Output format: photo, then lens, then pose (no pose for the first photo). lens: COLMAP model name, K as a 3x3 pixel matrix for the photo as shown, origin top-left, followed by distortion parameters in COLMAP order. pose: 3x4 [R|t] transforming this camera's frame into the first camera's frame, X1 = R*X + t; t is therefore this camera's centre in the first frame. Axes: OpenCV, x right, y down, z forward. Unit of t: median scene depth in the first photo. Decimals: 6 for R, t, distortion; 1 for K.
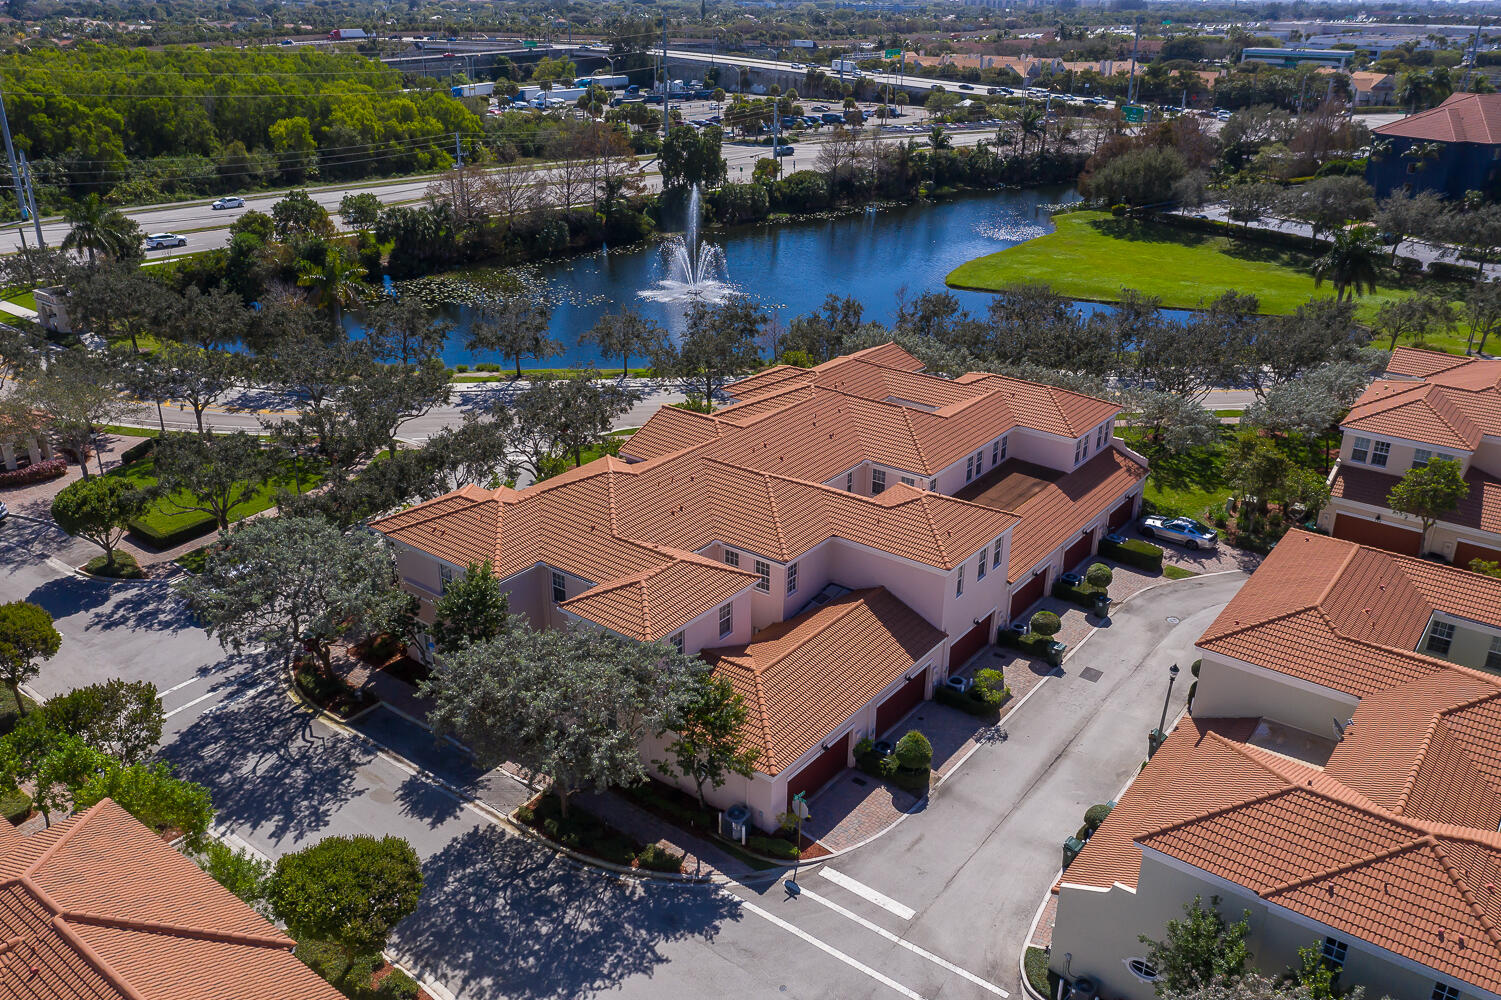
lens RADIAL K [[1184.8, 0, 746.5], [0, 1184.8, 494.3], [0, 0, 1]] dist [-0.011062, -0.000315]
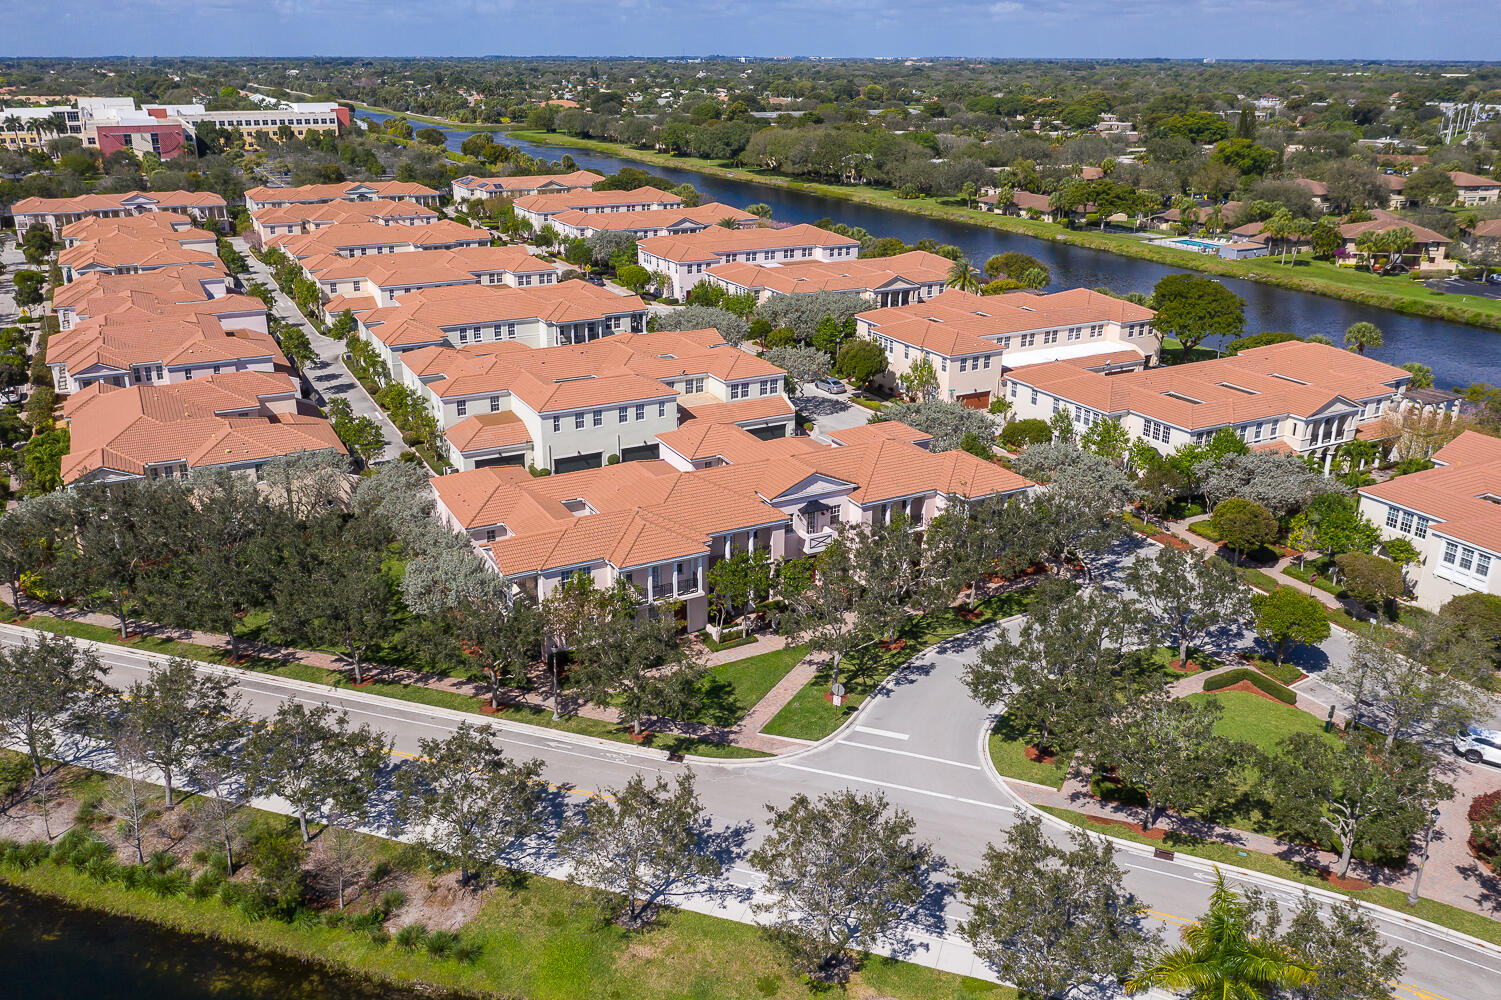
lens RADIAL K [[1184.8, 0, 747.9], [0, 1184.8, 509.3], [0, 0, 1]] dist [-0.011062, -0.000315]
pose [[-0.906802, -0.161075, 0.389570, -0.406260], [0.154519, 0.732803, 0.662664, -0.718427], [-0.392216, 0.661101, -0.639619, 1.493993]]
